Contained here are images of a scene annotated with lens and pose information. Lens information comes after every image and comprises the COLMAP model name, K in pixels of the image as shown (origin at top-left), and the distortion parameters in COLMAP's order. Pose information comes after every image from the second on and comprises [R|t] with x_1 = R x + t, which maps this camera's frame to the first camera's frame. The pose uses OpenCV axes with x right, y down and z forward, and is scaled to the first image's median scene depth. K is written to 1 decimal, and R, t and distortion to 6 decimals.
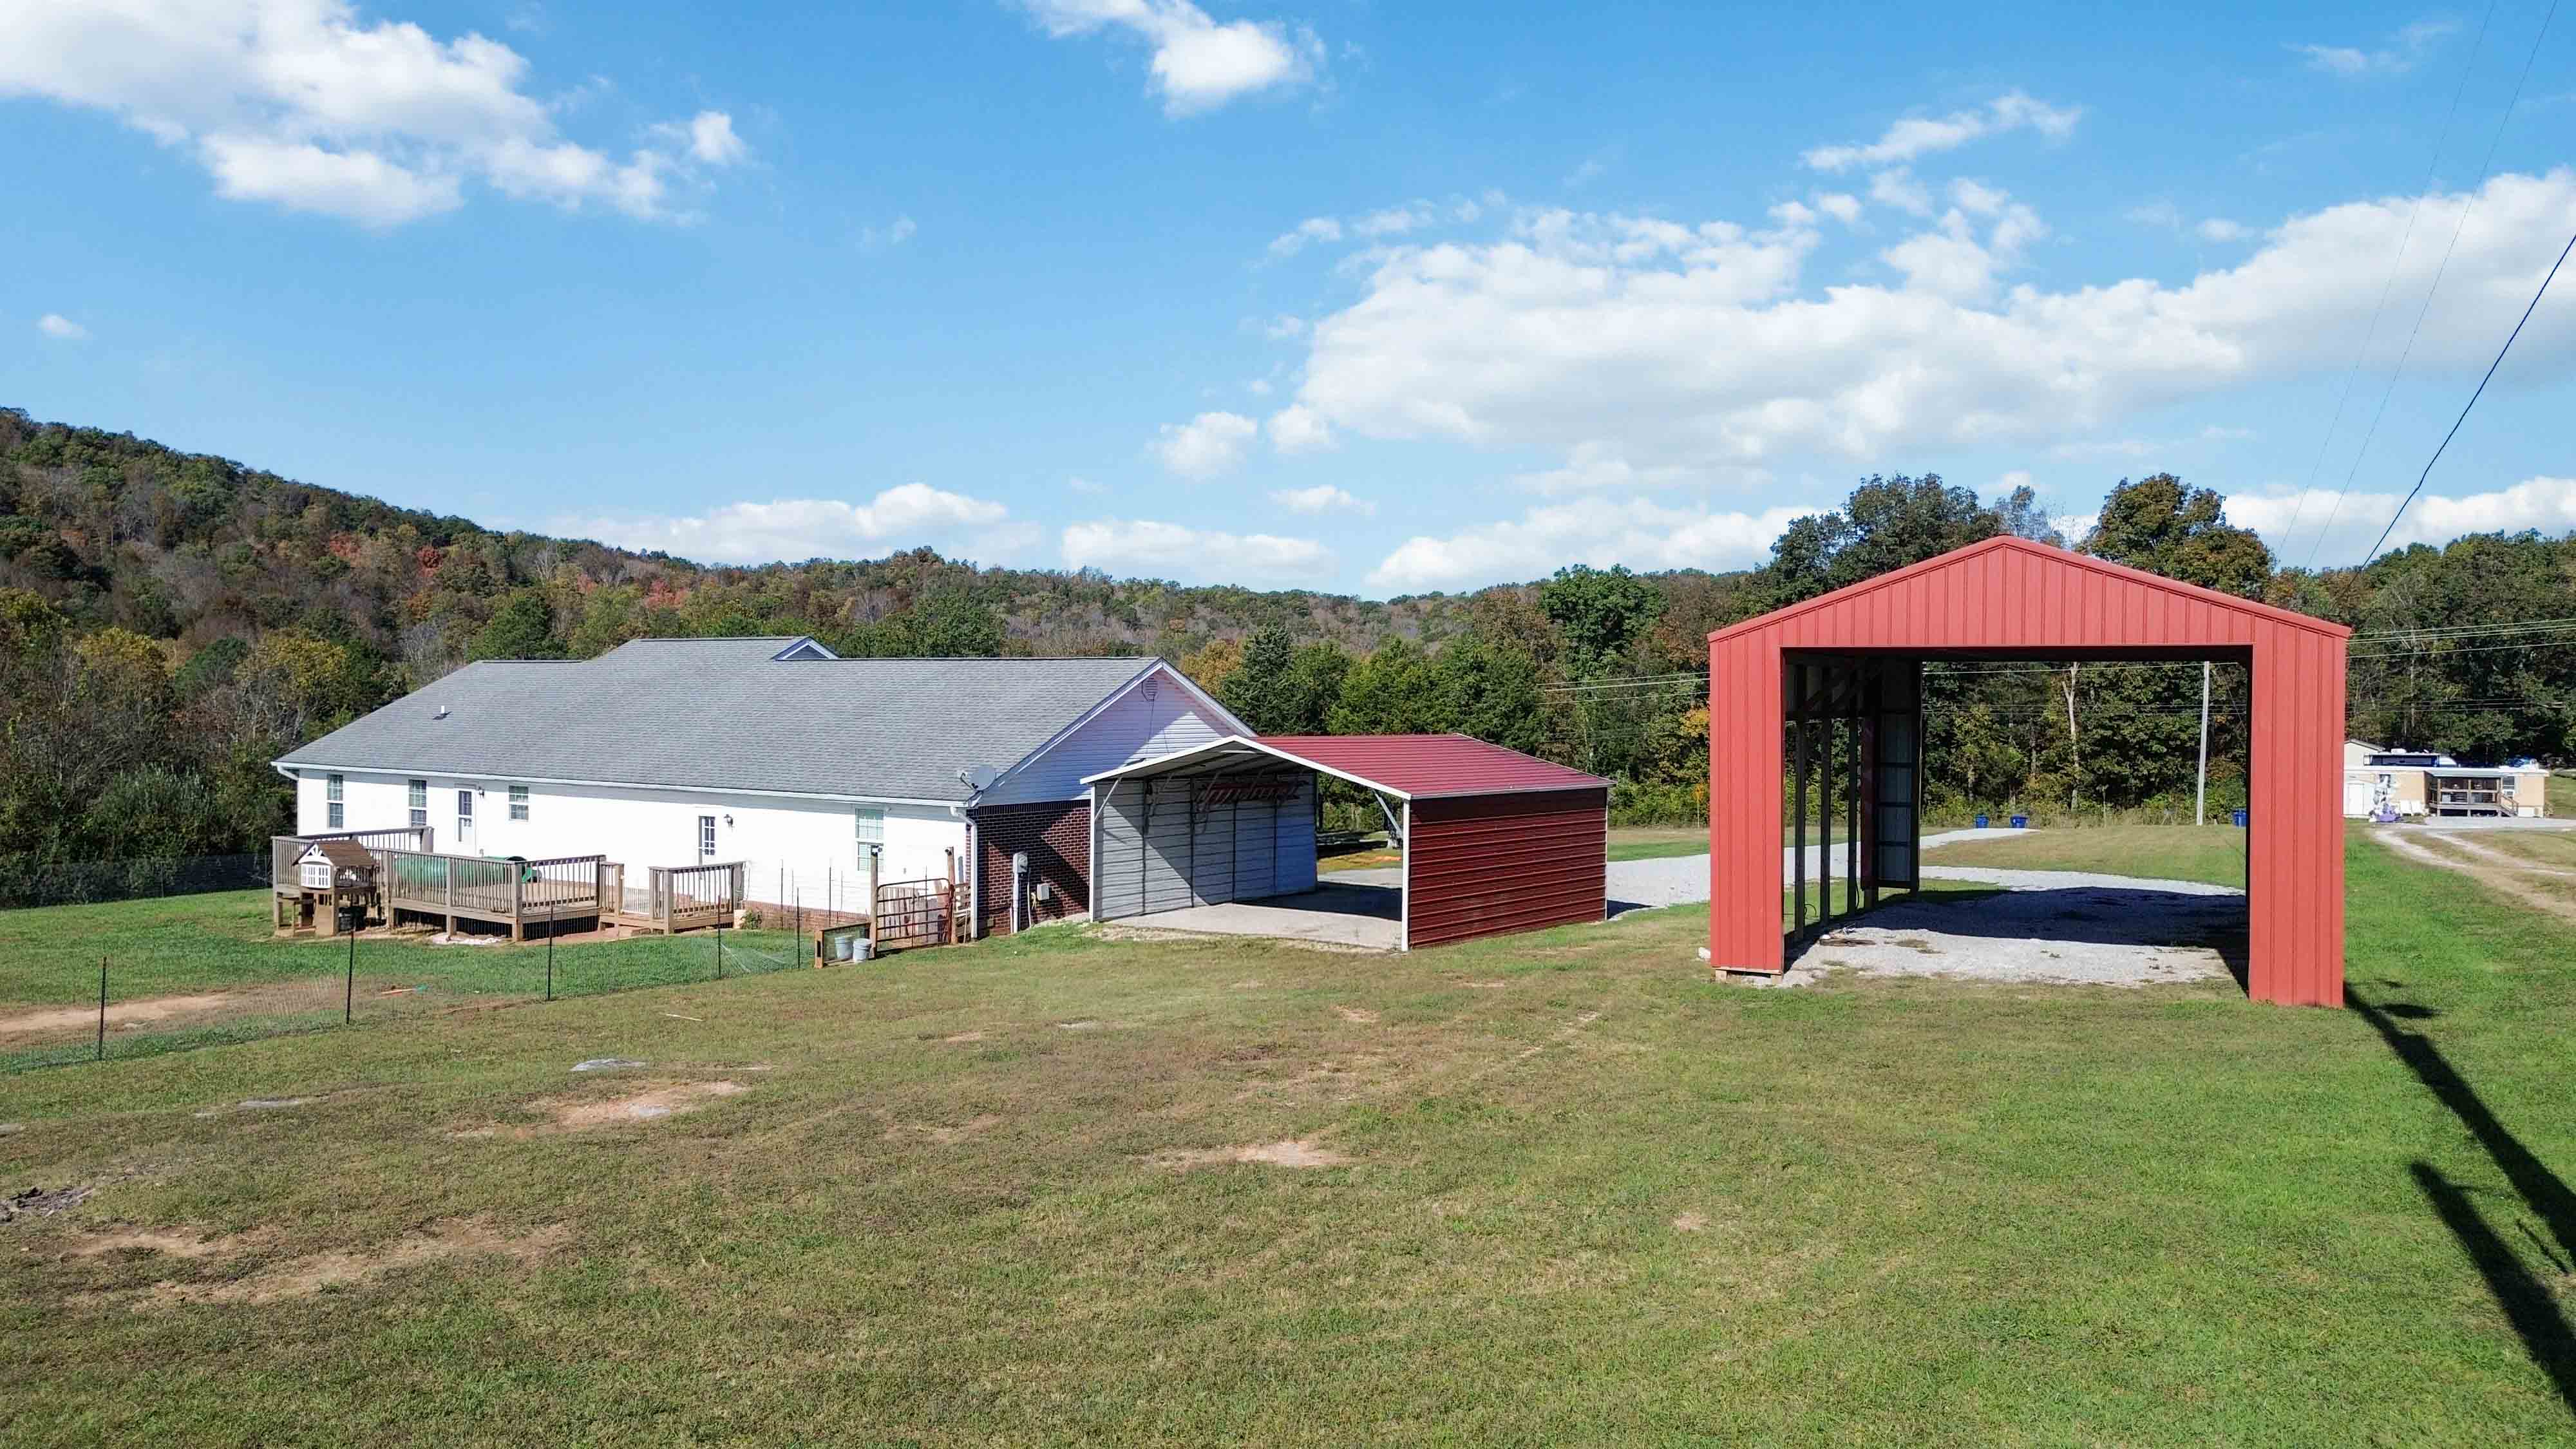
lens RADIAL K [[1810.4, 0, 1292.3], [0, 1810.4, 716.8], [0, 0, 1]] dist [0.107509, -0.124246]
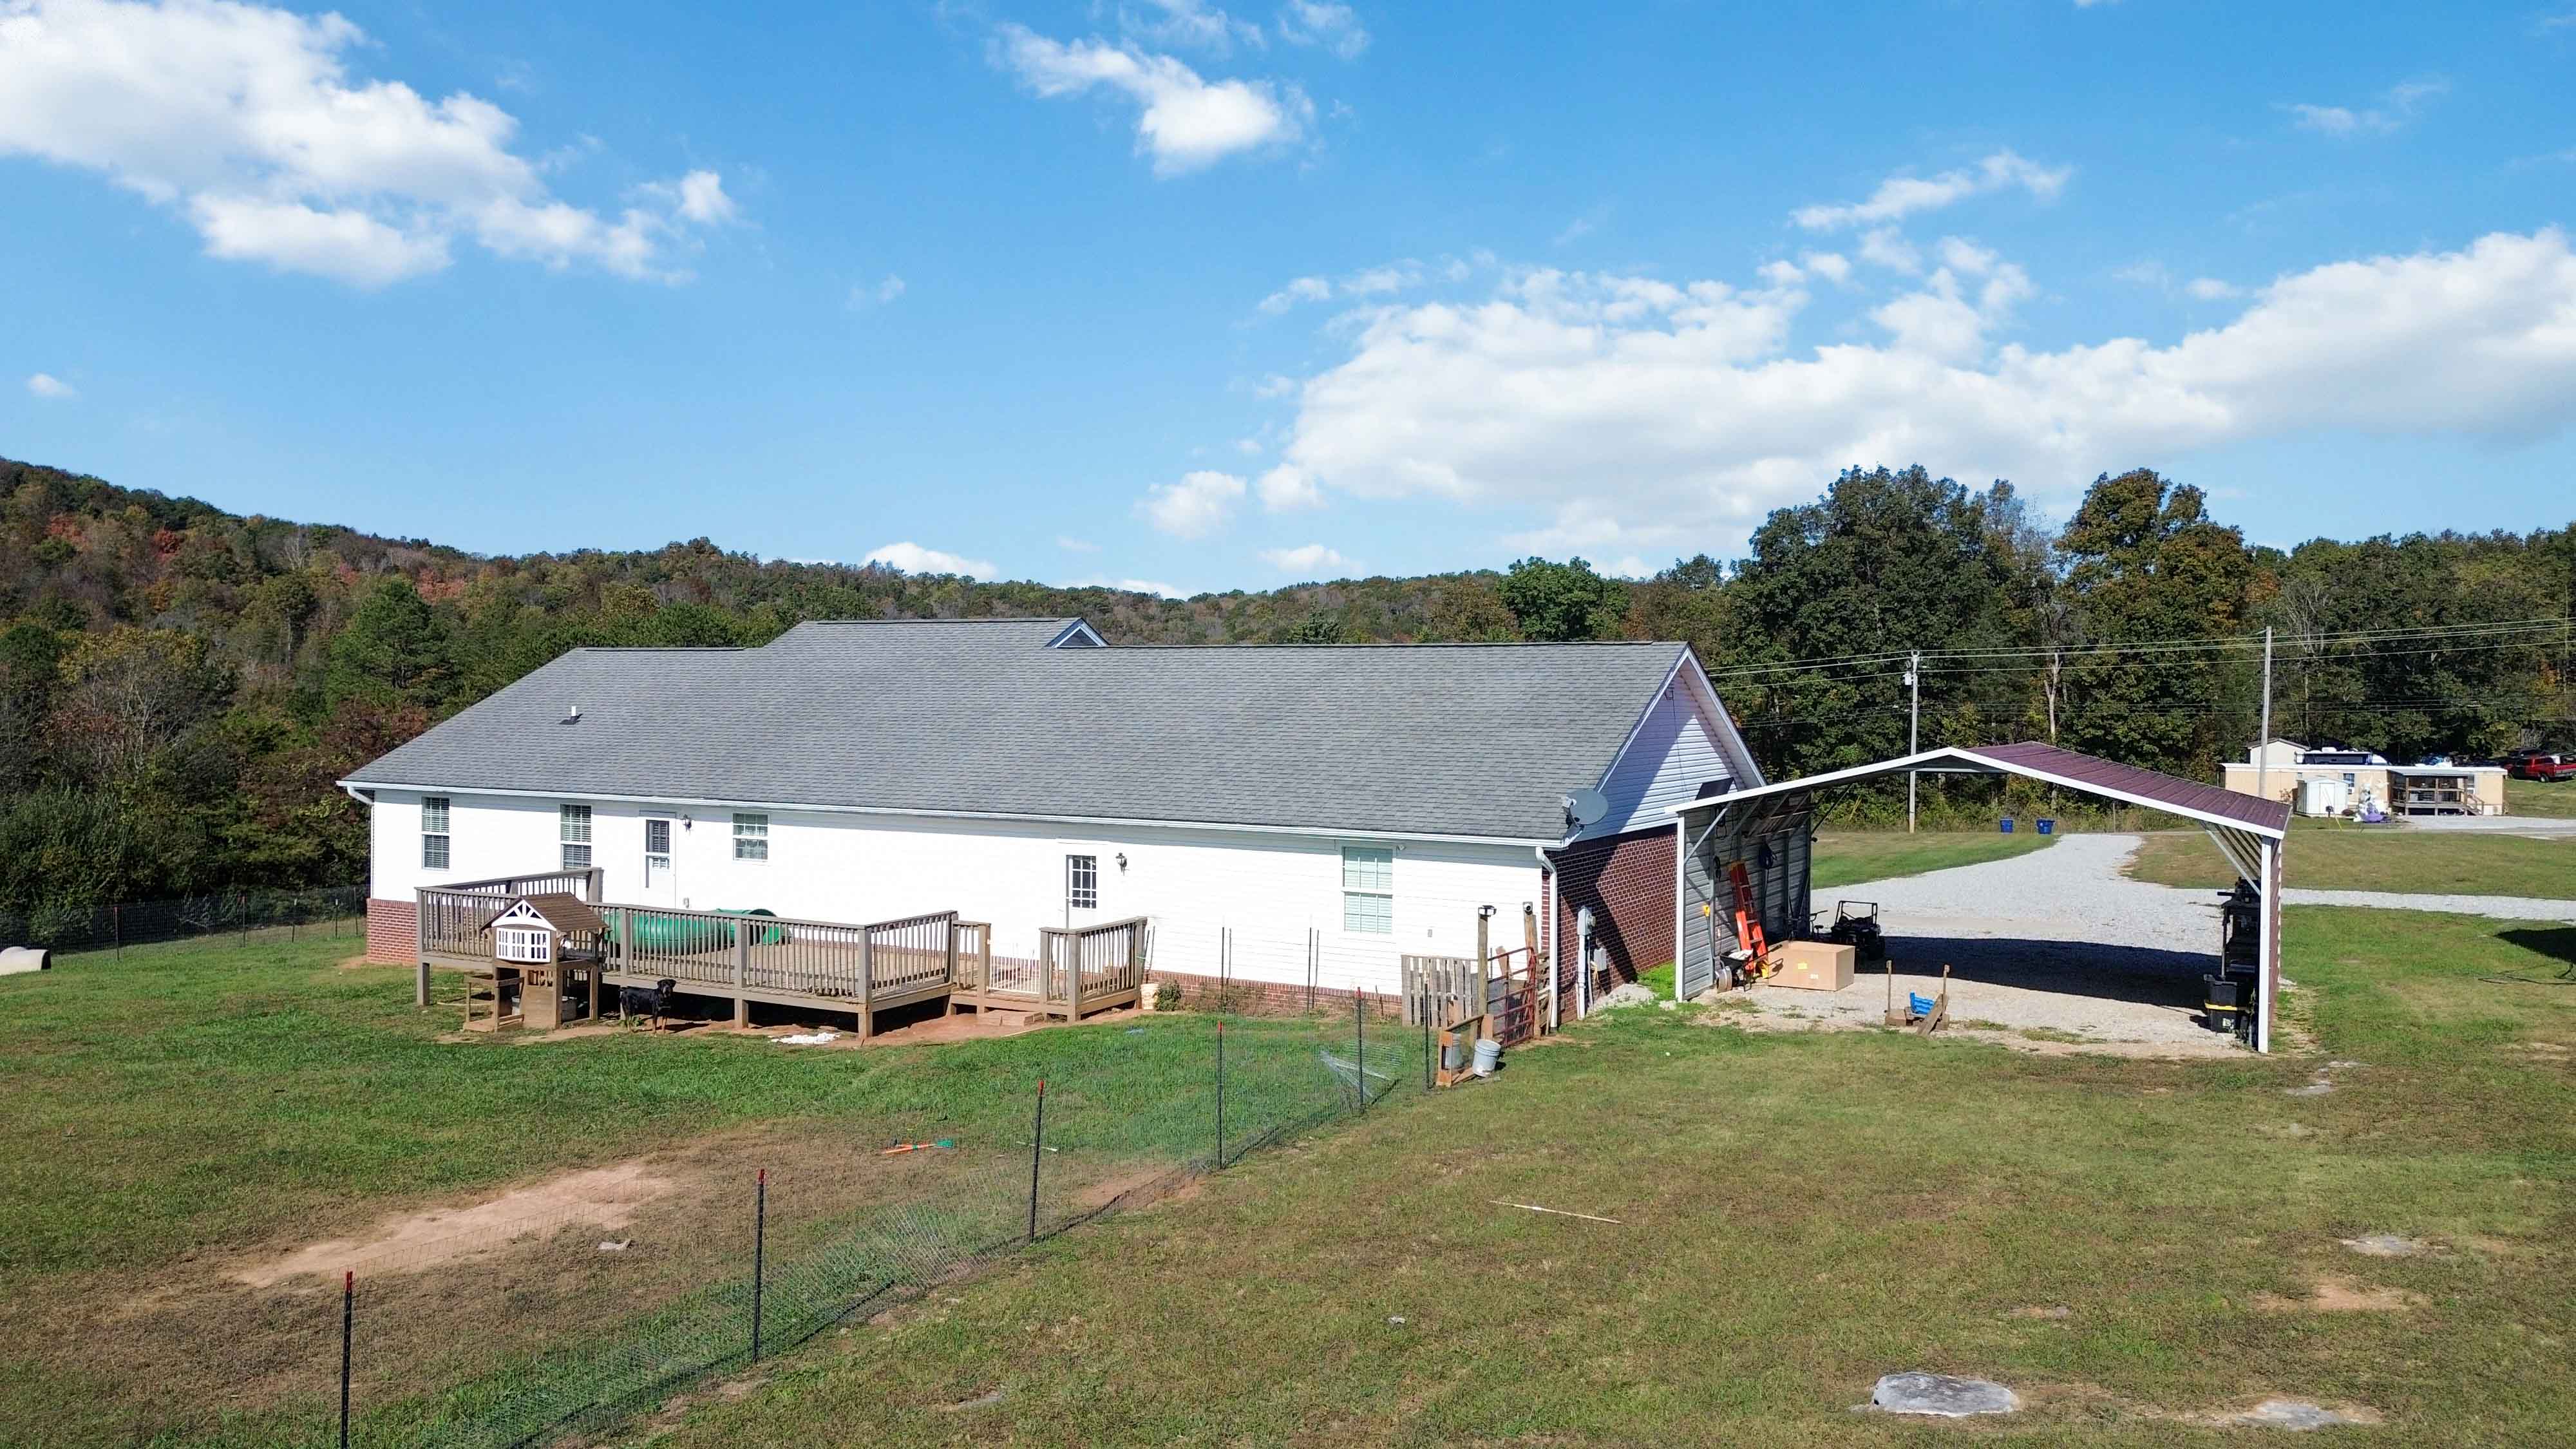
lens RADIAL K [[1810.4, 0, 1292.3], [0, 1810.4, 716.8], [0, 0, 1]] dist [0.107509, -0.124246]
pose [[0.992522, -0.000862, 0.122064, -0.101537], [0.000766, 0.999999, 0.000834, -0.000756], [-0.122065, -0.000734, 0.992522, 0.082035]]
